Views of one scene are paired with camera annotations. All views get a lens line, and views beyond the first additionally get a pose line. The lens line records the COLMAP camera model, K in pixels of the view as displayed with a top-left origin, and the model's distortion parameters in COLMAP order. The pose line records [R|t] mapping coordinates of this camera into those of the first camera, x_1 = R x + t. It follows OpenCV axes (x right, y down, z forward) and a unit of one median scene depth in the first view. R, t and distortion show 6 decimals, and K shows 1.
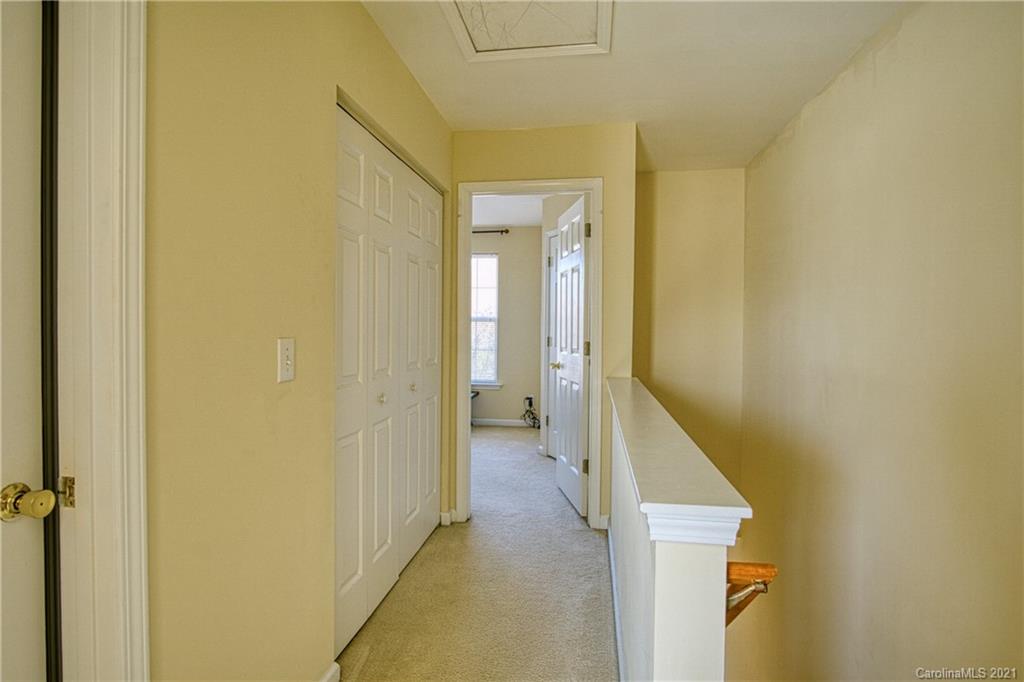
lens RADIAL K [[562.1, 0, 513.2], [0, 562.1, 336.3], [0, 0, 1]] dist [-0.029119, 0.004052]
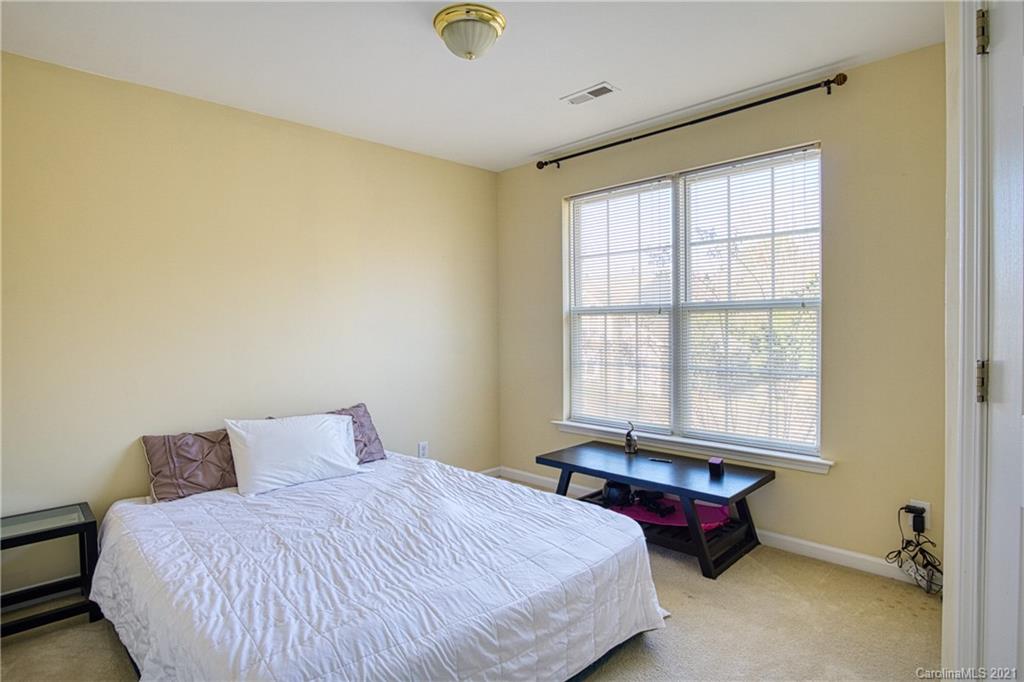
lens RADIAL K [[562.1, 0, 513.2], [0, 562.1, 336.3], [0, 0, 1]] dist [-0.029119, 0.004052]
pose [[0.806090, -0.003889, -0.591780, 0.059675], [0.006833, 0.999973, 0.002736, -0.018029], [0.591753, -0.006249, 0.806095, 1.027026]]
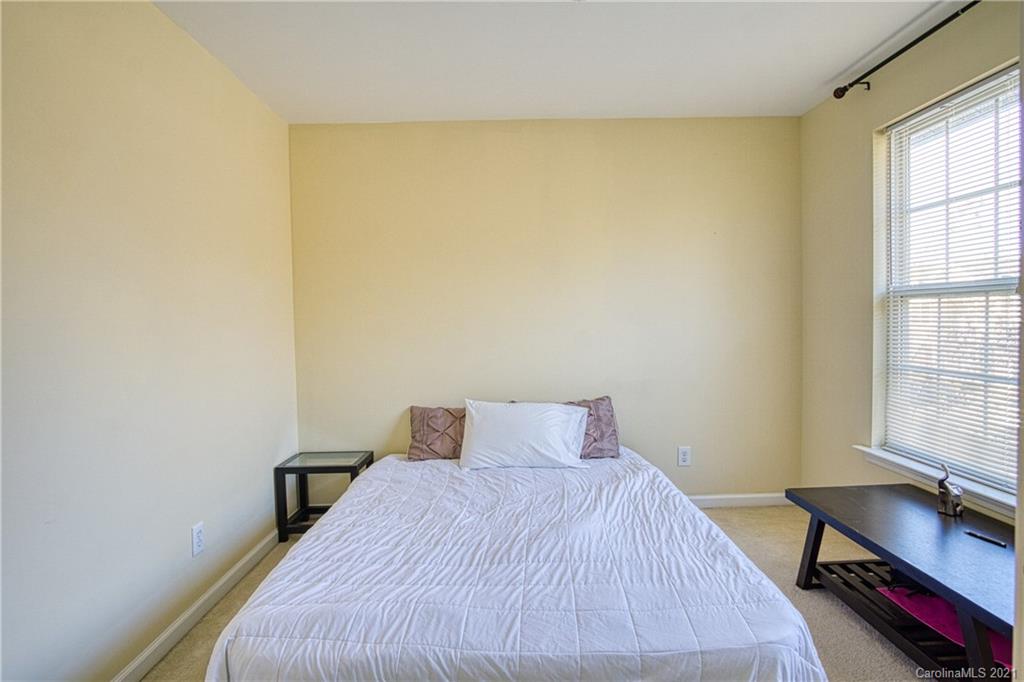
lens RADIAL K [[556.8, 0, 511.1], [0, 556.8, 334.9], [0, 0, 1]] dist [-0.028412, 0.004208]
pose [[0.154932, 0.021080, -0.987700, 0.148500], [0.004043, 0.999750, 0.021972, -0.023330], [0.987917, -0.007398, 0.154808, 1.317950]]
